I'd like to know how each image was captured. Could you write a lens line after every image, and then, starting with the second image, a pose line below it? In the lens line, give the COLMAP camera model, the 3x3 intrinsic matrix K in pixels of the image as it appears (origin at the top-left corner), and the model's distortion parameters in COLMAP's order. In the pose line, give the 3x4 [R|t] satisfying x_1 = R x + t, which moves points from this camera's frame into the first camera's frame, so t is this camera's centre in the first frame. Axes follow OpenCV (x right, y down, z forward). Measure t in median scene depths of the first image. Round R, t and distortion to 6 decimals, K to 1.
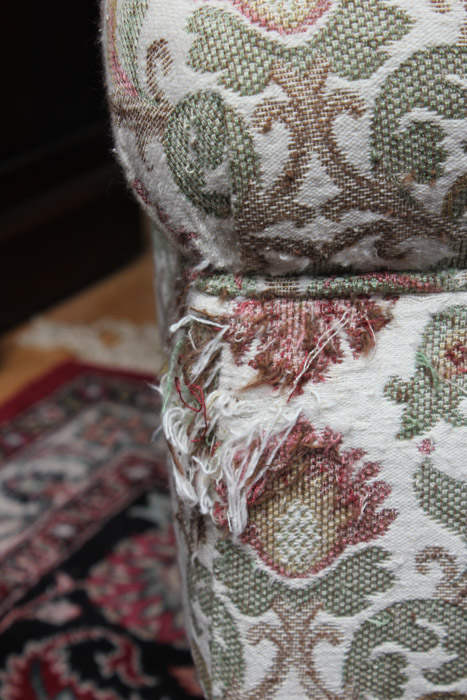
lens RADIAL K [[1656.8, 0, 233.5], [0, 1656.8, 350.0], [0, 0, 1]] dist [0.048069, 0.126947]
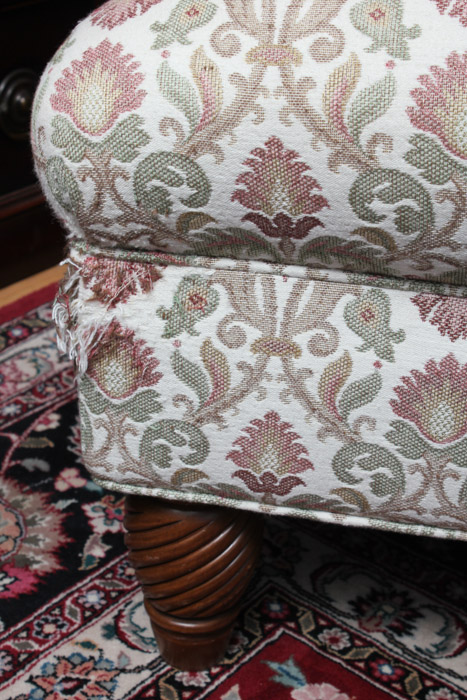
lens RADIAL K [[1318.3, 0, 247.8], [0, 1318.3, 336.6], [0, 0, 1]] dist [-0.006744, 0.103832]
pose [[0.971855, 0.149811, -0.181807, 0.452084], [-0.125163, 0.982172, 0.140258, -0.166711], [0.199578, -0.113555, 0.973280, -0.449259]]
